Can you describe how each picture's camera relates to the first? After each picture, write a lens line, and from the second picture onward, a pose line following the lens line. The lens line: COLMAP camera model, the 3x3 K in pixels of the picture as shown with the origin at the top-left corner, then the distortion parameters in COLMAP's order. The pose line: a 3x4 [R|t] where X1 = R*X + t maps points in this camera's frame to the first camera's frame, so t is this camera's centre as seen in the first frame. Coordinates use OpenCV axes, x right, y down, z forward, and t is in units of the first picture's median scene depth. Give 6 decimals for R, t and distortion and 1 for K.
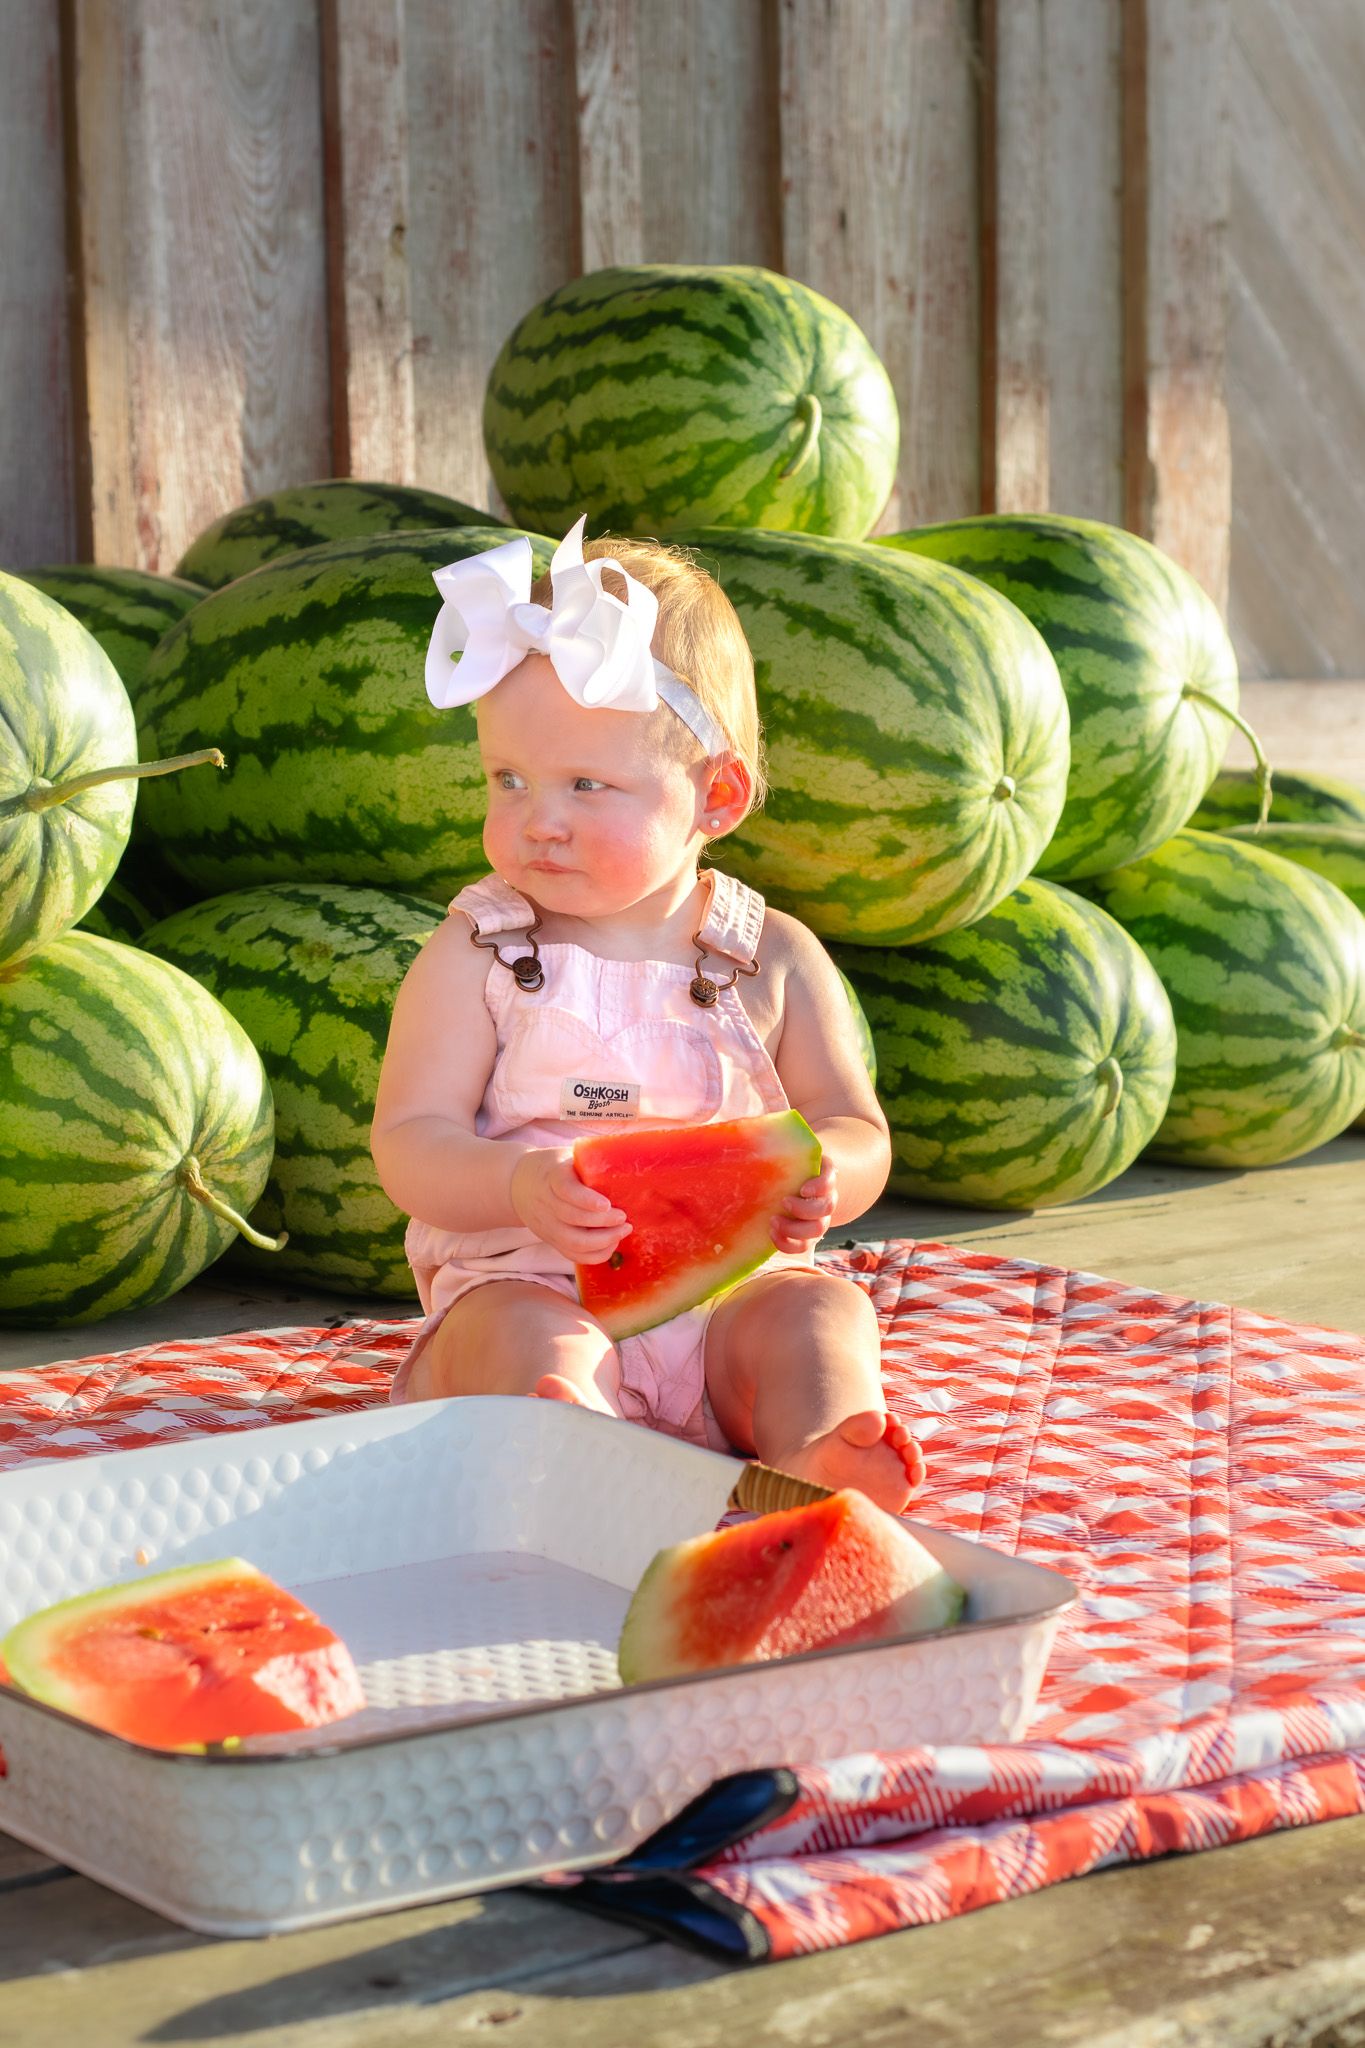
lens RADIAL K [[4810.4, 0, 686.0], [0, 4810.4, 1379.4], [0, 0, 1]] dist [-0.064919, -0.029989]
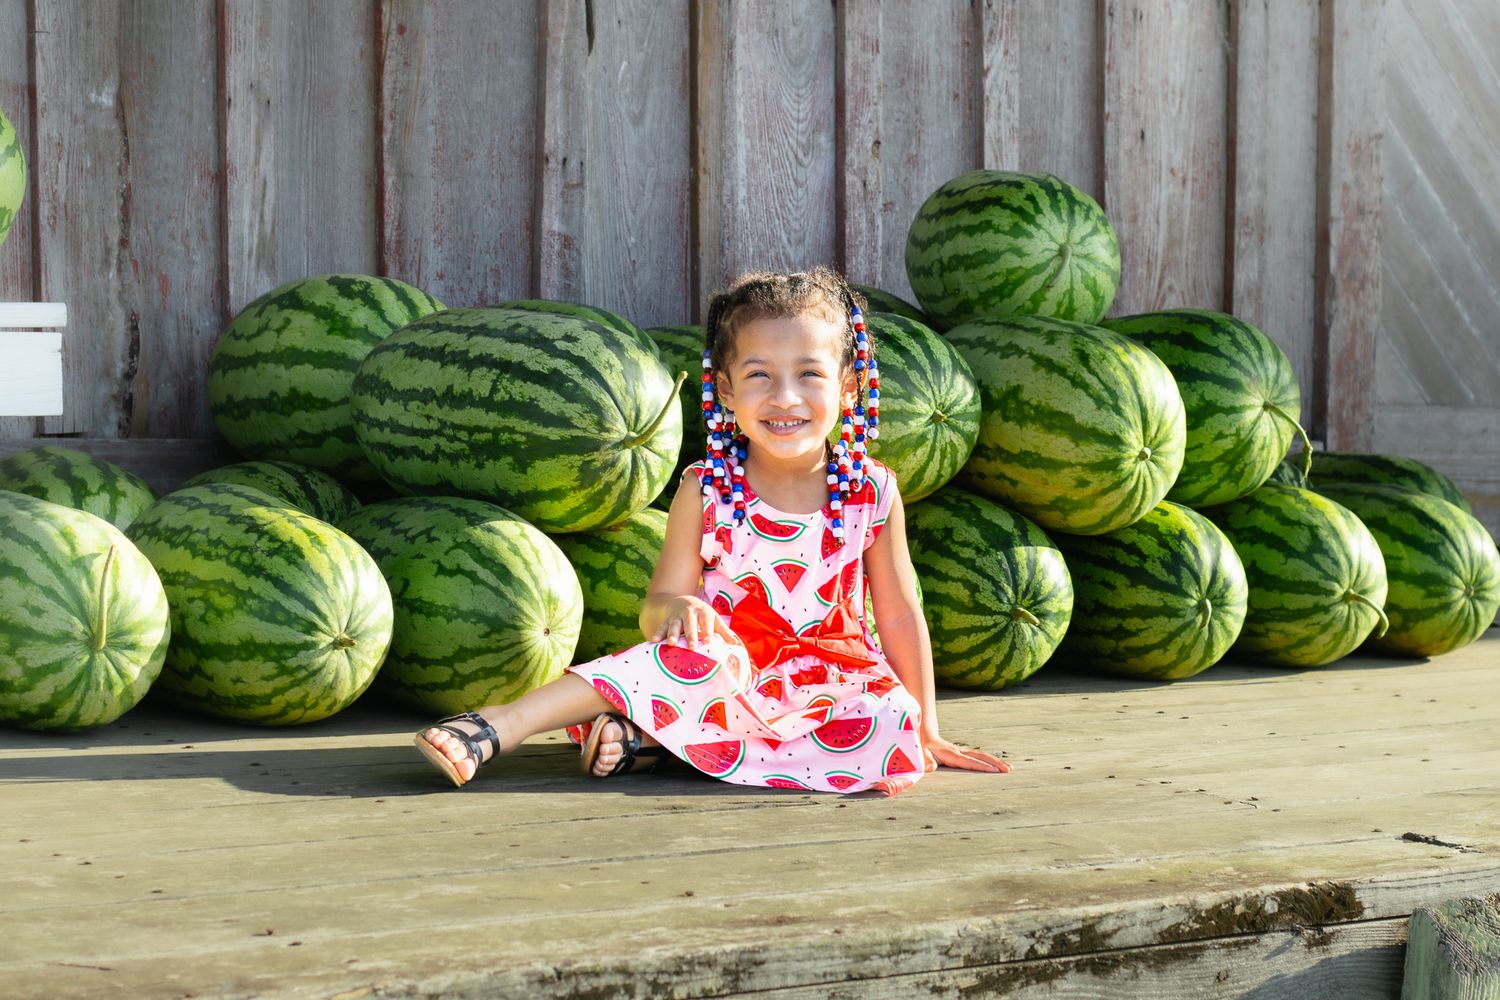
lens RADIAL K [[3647.0, 0, 747.2], [0, 3647.0, 498.7], [0, 0, 1]] dist [0.060410, -0.852253]
pose [[0.990020, 0.027843, -0.138150, 0.107543], [-0.043740, 0.992586, -0.113402, 0.064441], [0.133968, 0.118313, 0.983898, -0.434476]]
